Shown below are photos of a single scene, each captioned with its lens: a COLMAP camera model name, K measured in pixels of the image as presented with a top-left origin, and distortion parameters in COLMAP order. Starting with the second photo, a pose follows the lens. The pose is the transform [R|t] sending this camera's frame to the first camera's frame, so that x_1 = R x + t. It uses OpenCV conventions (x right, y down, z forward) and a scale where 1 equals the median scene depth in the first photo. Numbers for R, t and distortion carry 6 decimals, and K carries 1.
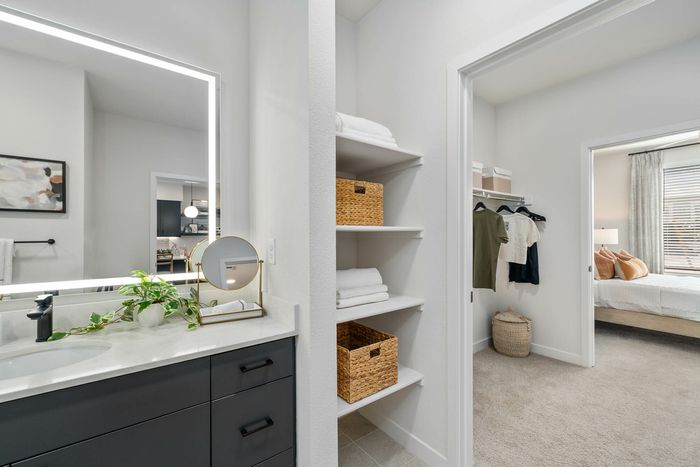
lens RADIAL K [[302.2, 0, 350.0], [0, 302.2, 233.5], [0, 0, 1]] dist [-0.000354, -0.000040]
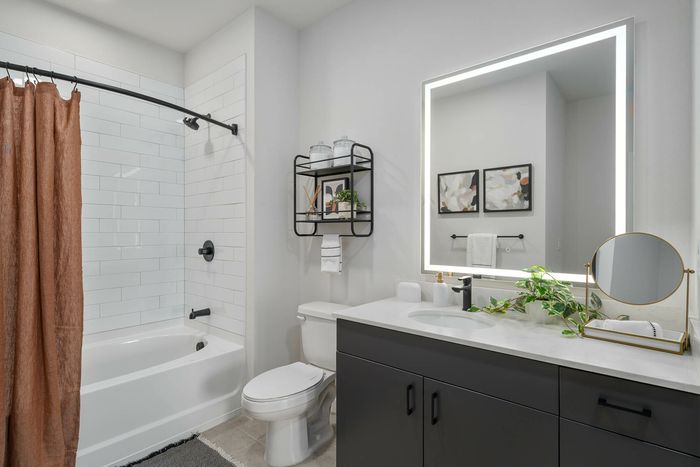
lens RADIAL K [[364.1, 0, 350.0], [0, 364.1, 233.5], [0, 0, 1]] dist [-0.000897, -0.000271]
pose [[0.203629, 0.005723, -0.979031, 0.244093], [0.008070, 0.999939, 0.007524, -0.000183], [0.979015, -0.009433, 0.203570, 0.094576]]
